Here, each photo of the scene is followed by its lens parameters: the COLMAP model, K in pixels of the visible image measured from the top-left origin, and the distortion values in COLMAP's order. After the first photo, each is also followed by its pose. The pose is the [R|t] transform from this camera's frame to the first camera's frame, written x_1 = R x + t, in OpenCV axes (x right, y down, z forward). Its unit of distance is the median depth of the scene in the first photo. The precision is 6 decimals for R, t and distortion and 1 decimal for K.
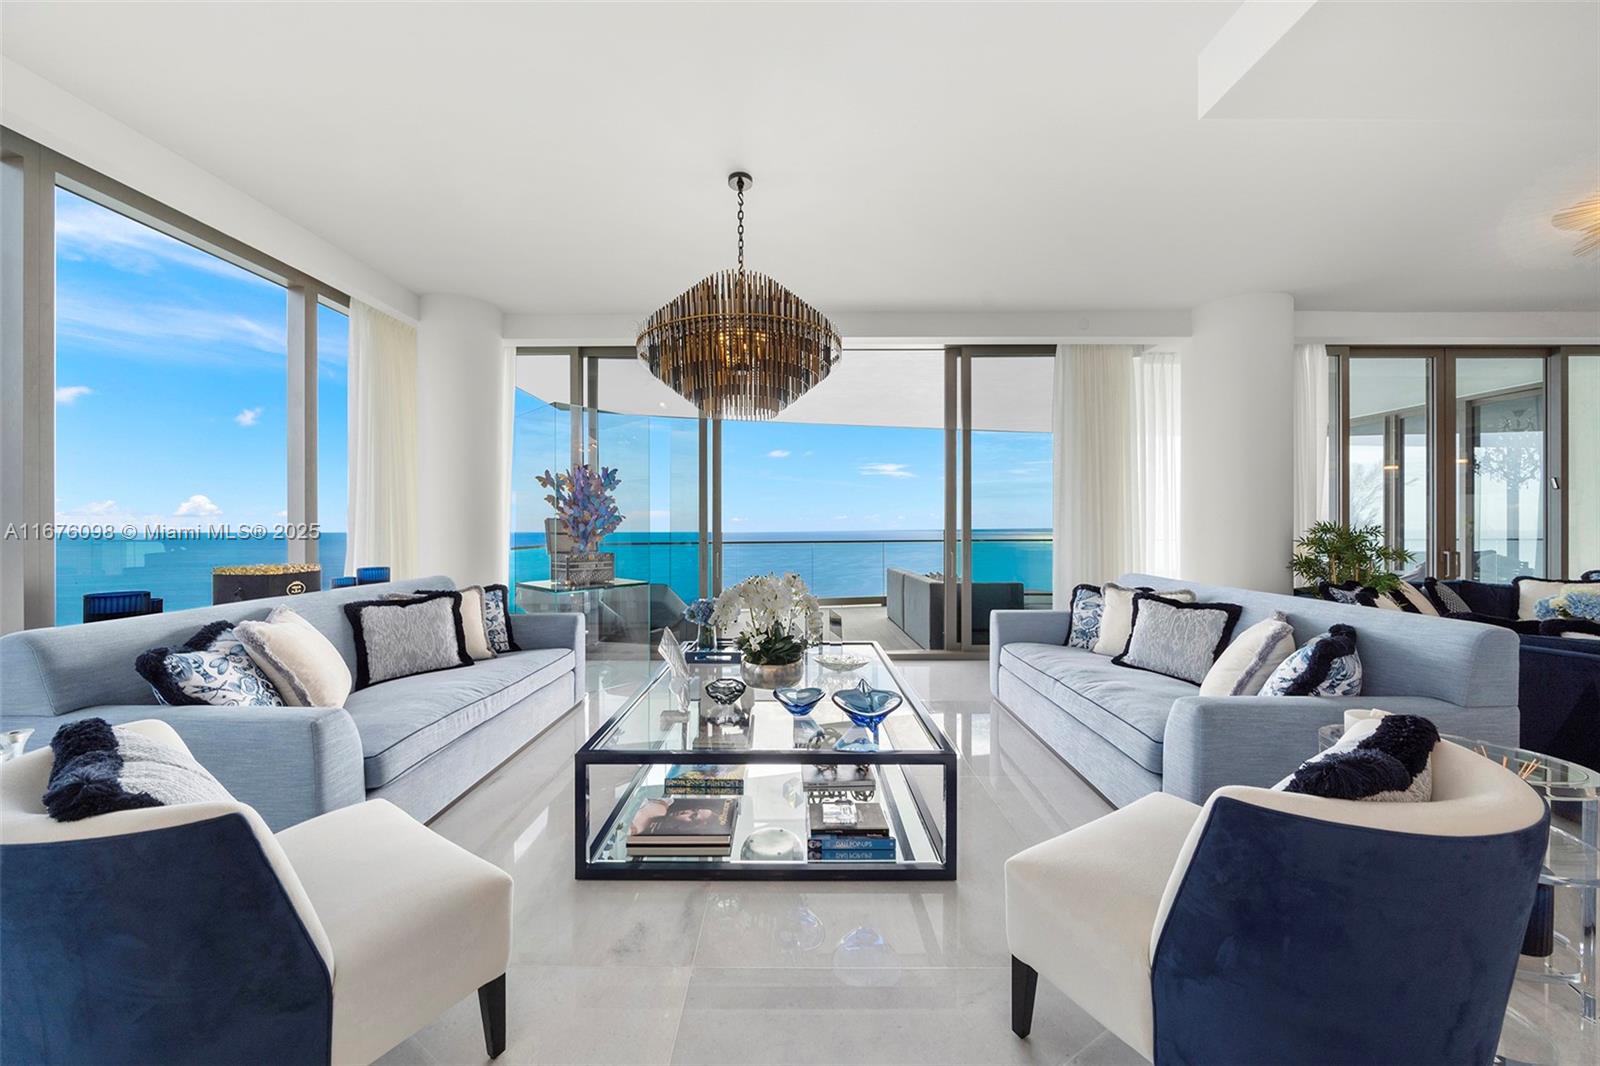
lens RADIAL K [[563.2, 0, 798.7], [0, 563.2, 520.5], [0, 0, 1]] dist [-0.000266, 0.000050]
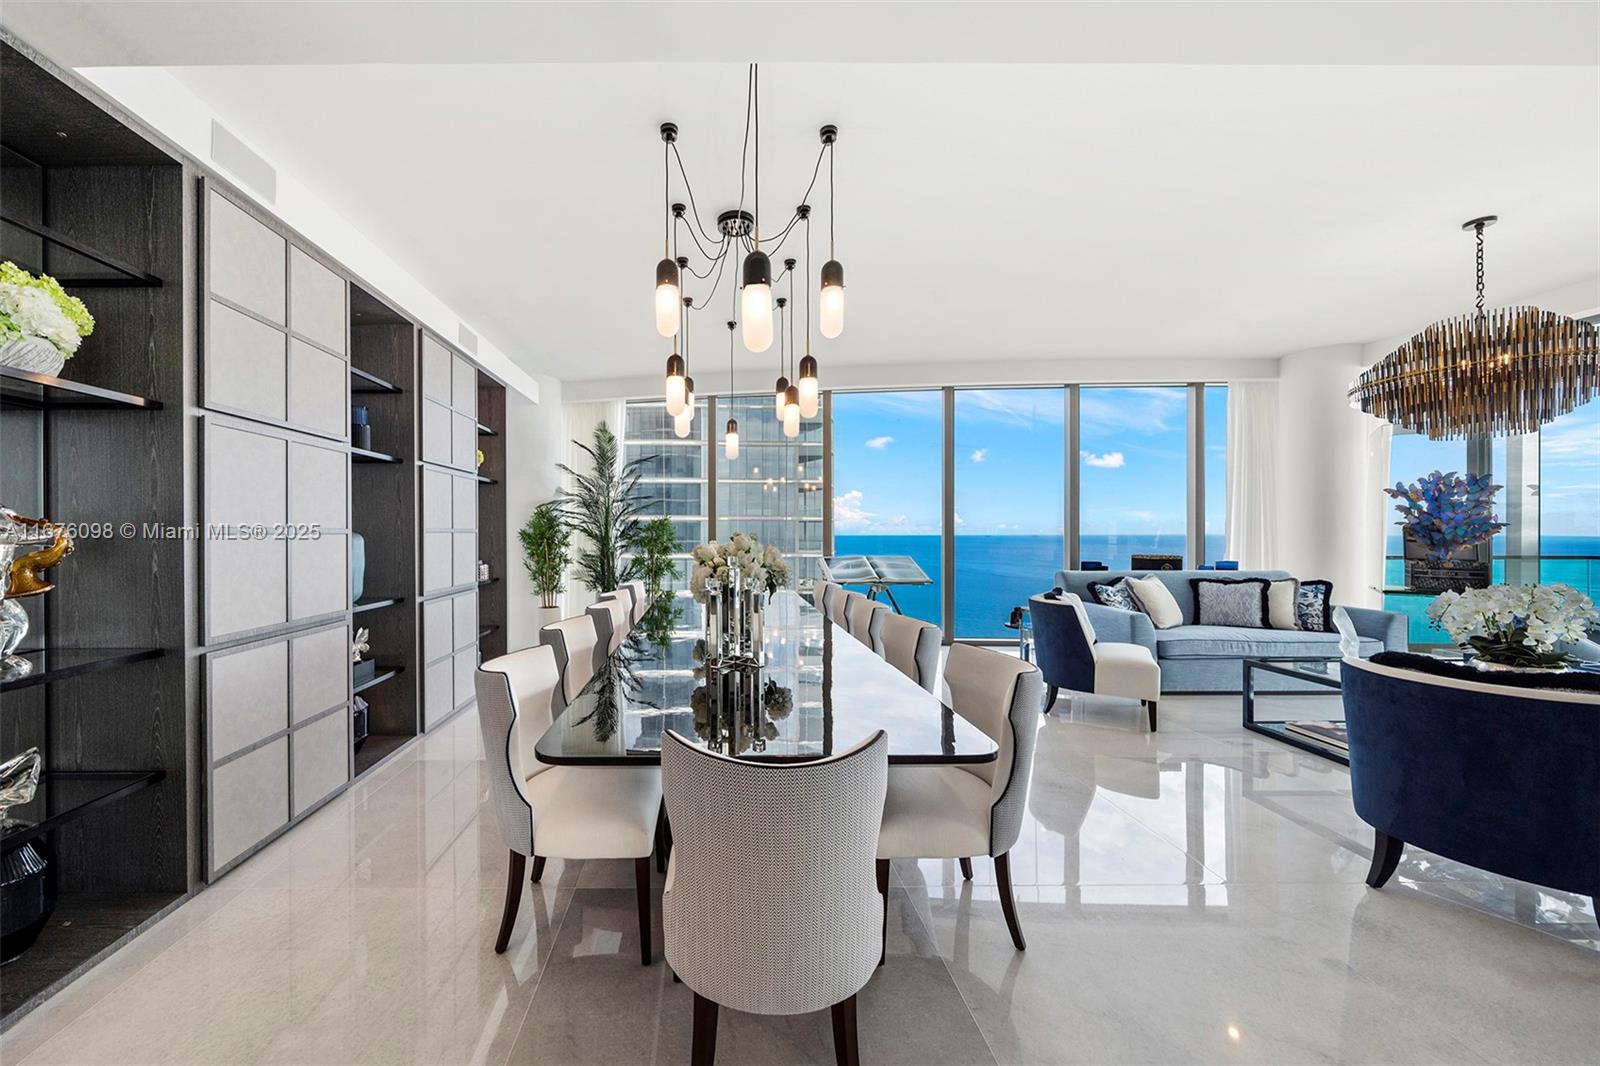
lens RADIAL K [[592.5, 0, 715.0], [0, 592.5, 532.0], [0, 0, 1]] dist [-0.024917, 0.004689]
pose [[0.005648, 0.002651, -0.999981, 0.820121], [0.007219, 0.999970, 0.002691, -0.008692], [0.999958, -0.007234, 0.005628, -0.396213]]
